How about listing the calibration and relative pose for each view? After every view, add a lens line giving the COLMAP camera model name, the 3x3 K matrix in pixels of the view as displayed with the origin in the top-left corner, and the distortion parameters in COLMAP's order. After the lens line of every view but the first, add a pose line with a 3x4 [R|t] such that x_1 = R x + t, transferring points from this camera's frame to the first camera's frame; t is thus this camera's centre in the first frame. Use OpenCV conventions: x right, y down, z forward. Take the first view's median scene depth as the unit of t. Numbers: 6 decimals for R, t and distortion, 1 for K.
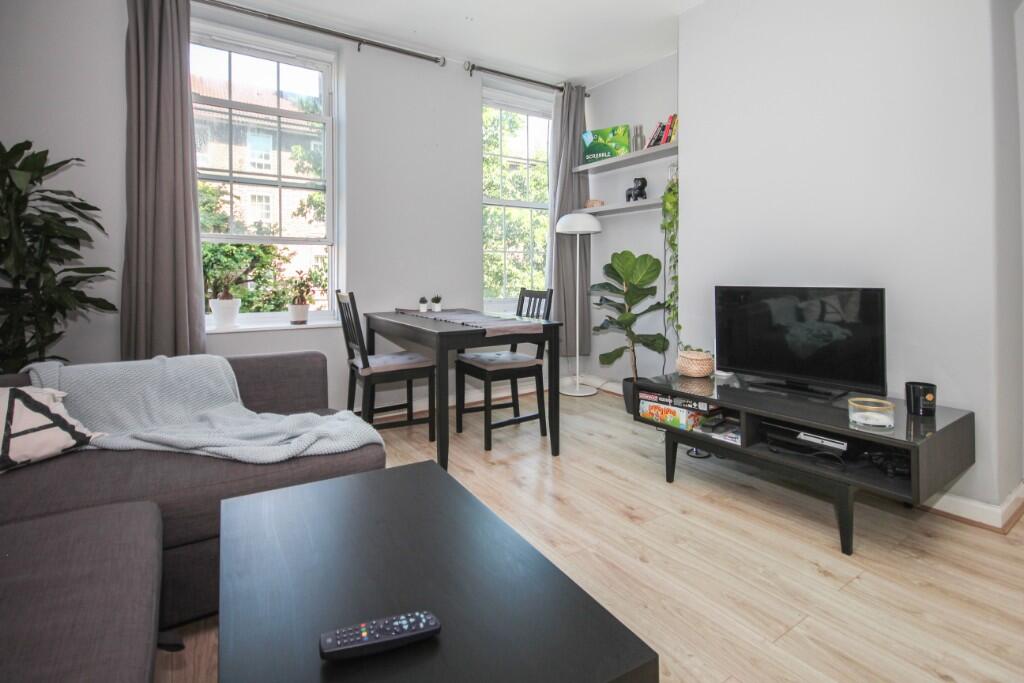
lens RADIAL K [[495.7, 0, 510.3], [0, 495.7, 274.5], [0, 0, 1]] dist [0.000299, 0.000163]
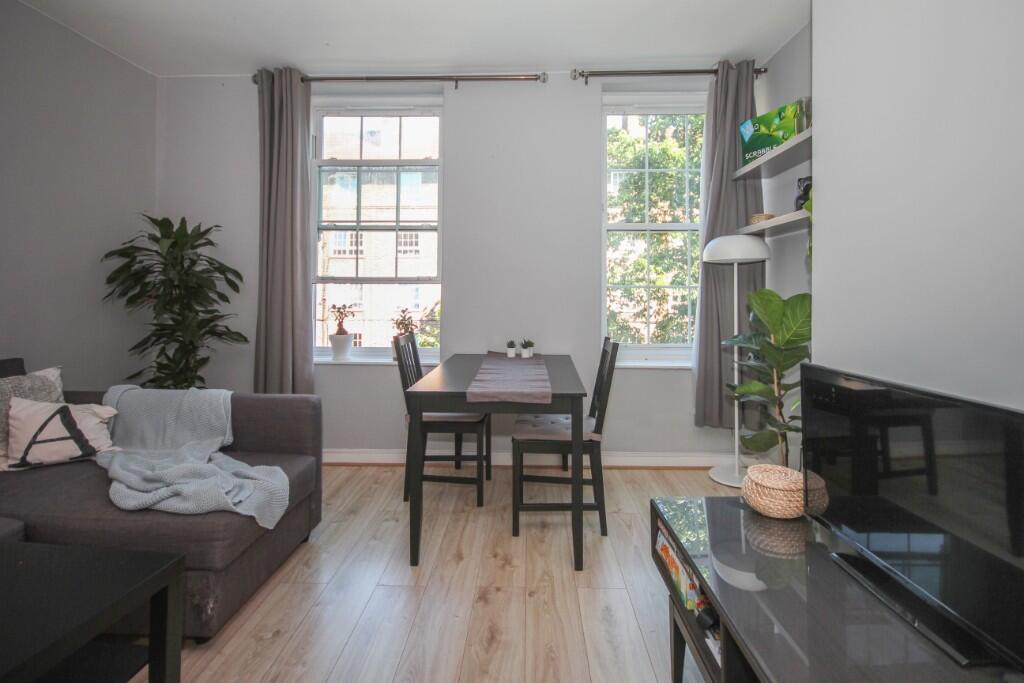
lens RADIAL K [[492.6, 0, 515.7], [0, 492.6, 288.3], [0, 0, 1]] dist [0.000784, 0.000389]
pose [[0.816101, -0.002263, -0.577904, 0.348455], [-0.008208, 0.999846, -0.015507, -0.036182], [0.577851, 0.017399, 0.815957, 0.262409]]
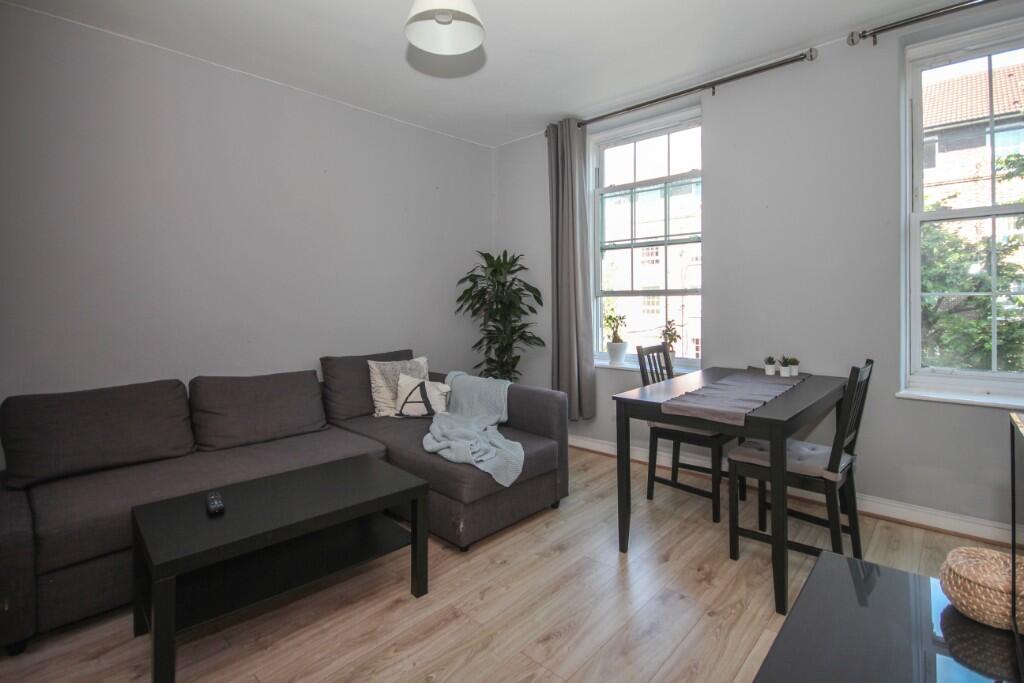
lens RADIAL K [[493.9, 0, 533.0], [0, 493.9, 302.9], [0, 0, 1]] dist [-0.001986, 0.000126]
pose [[0.259057, 0.003116, -0.965857, 0.516395], [0.007512, 0.999958, 0.005241, -0.051377], [0.965833, -0.008613, 0.259022, 0.395132]]
